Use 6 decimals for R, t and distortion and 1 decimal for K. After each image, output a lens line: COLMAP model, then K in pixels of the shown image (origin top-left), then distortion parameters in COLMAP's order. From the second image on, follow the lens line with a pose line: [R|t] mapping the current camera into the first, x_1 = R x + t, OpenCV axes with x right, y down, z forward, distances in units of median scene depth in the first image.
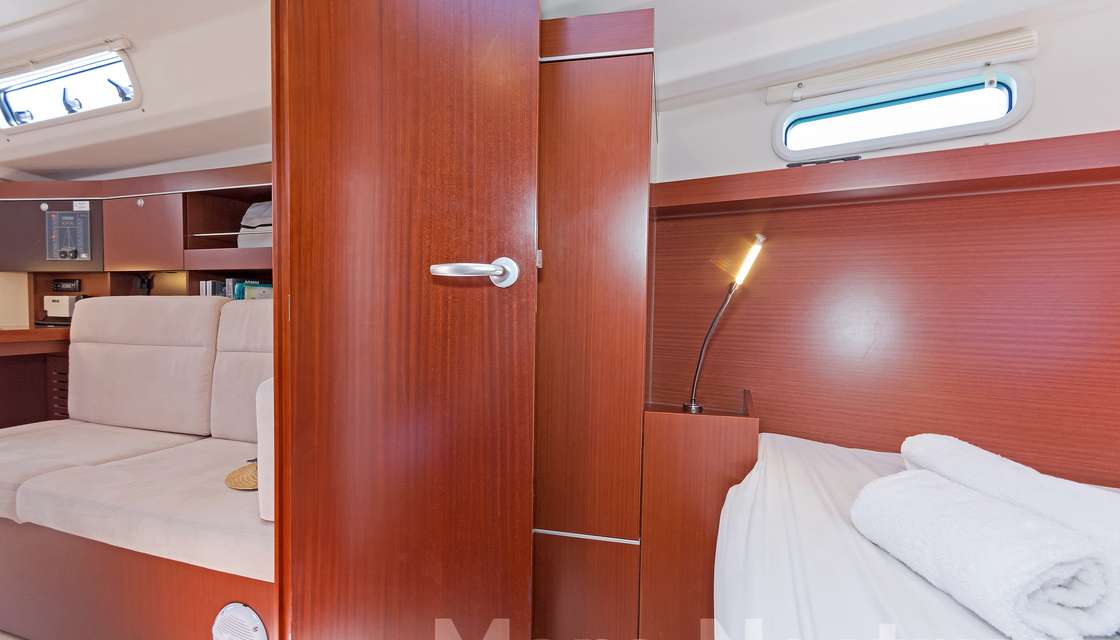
lens RADIAL K [[501.9, 0, 566.3], [0, 501.9, 328.5], [0, 0, 1]] dist [0.004133, 0.000508]
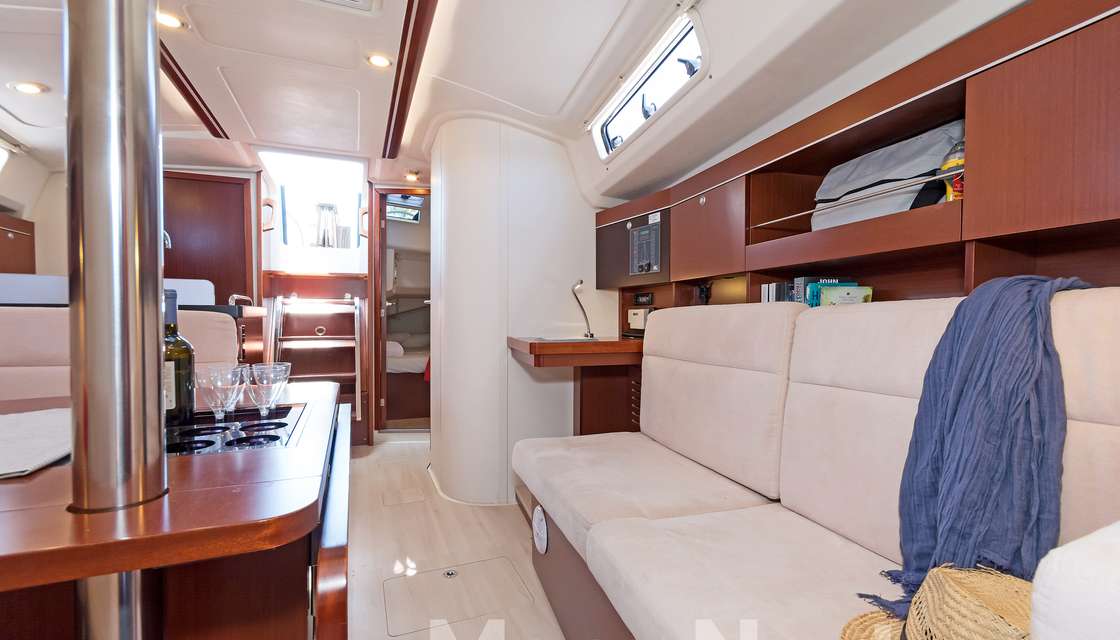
lens RADIAL K [[489.5, 0, 555.4], [0, 489.5, 335.0], [0, 0, 1]] dist [0.001344, -0.000069]
pose [[0.562892, 0.013271, -0.826424, -0.271513], [-0.018871, 0.999817, 0.003203, -0.011373], [0.826315, 0.013792, 0.563040, 0.299224]]
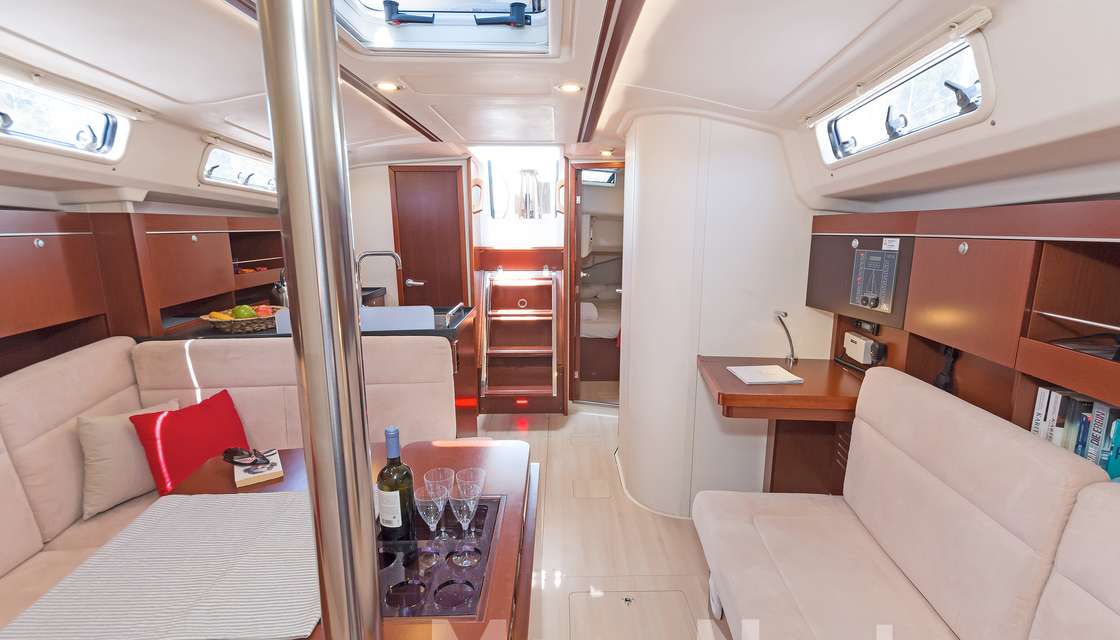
lens RADIAL K [[501.9, 0, 566.3], [0, 501.9, 328.5], [0, 0, 1]] dist [0.004133, 0.000508]
pose [[0.222758, 0.183381, -0.957471, -0.291117], [-0.021500, 0.982834, 0.183236, -0.249116], [0.974637, -0.020231, 0.222877, 0.321143]]
